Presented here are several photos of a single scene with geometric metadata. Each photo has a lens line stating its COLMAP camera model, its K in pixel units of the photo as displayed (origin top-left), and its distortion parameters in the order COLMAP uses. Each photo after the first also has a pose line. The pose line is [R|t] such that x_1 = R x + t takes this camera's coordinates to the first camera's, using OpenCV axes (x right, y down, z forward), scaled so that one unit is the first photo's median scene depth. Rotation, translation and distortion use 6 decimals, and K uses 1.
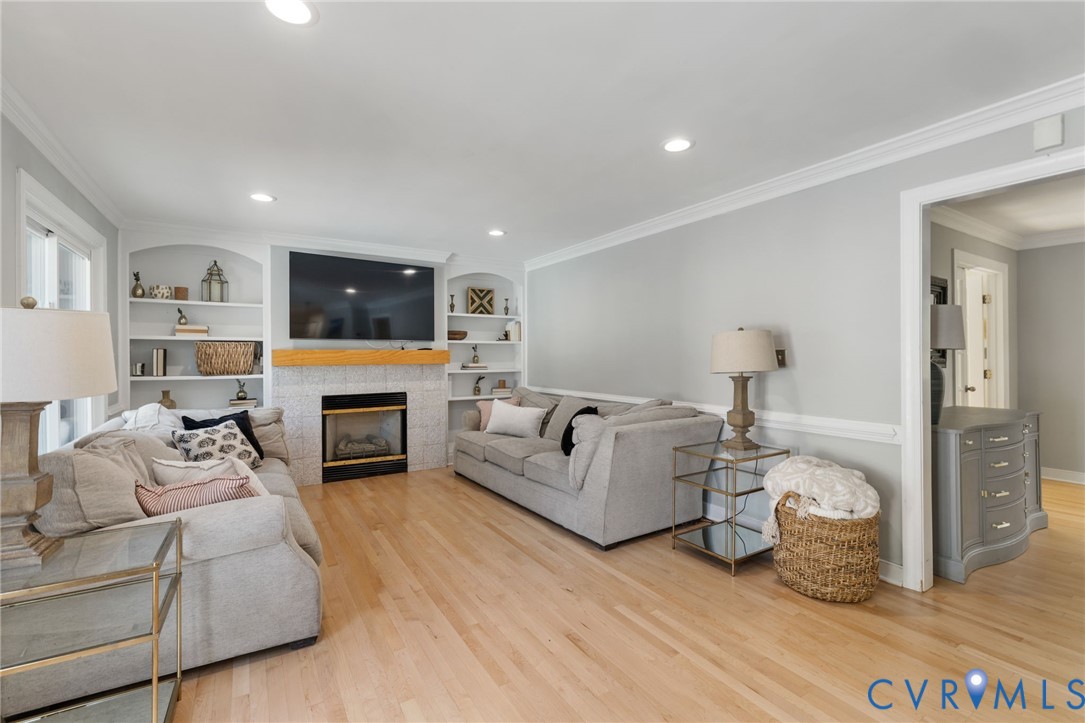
lens RADIAL K [[471.8, 0, 542.5], [0, 471.8, 361.5], [0, 0, 1]] dist [-0.000916, -0.000090]
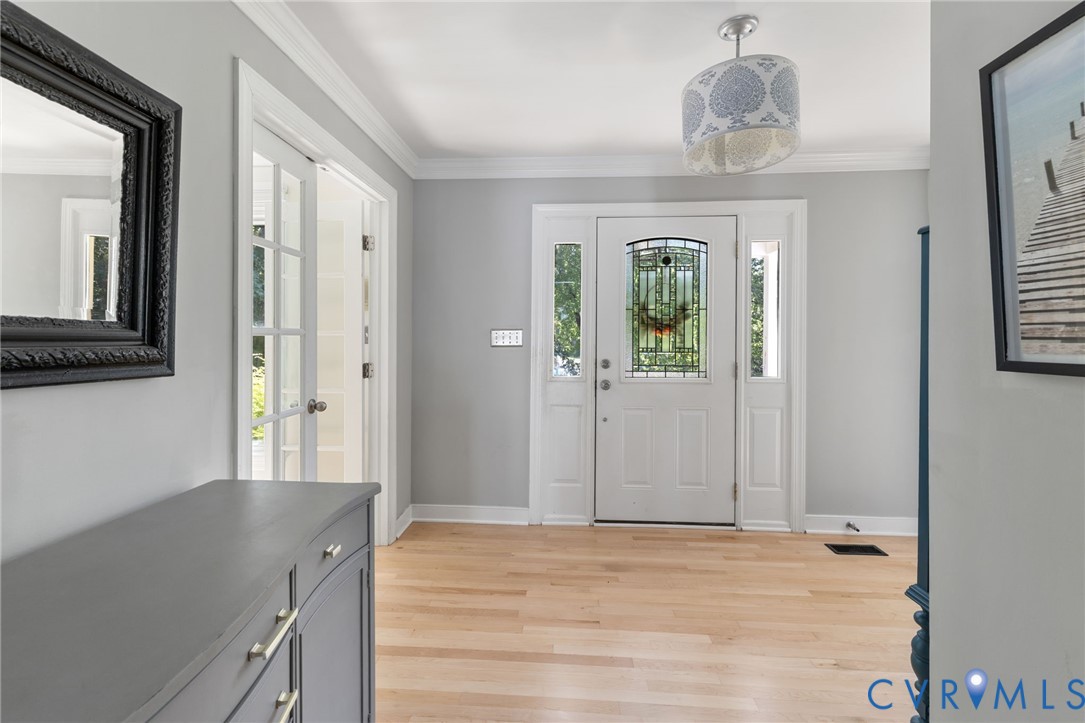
lens RADIAL K [[475.1, 0, 534.6], [0, 475.1, 347.9], [0, 0, 1]] dist [-0.001878, 0.000146]
pose [[0.596454, -0.004774, 0.802633, 0.594863], [-0.001919, 0.999971, 0.007374, -0.006038], [-0.802645, -0.005939, 0.596428, 0.484089]]
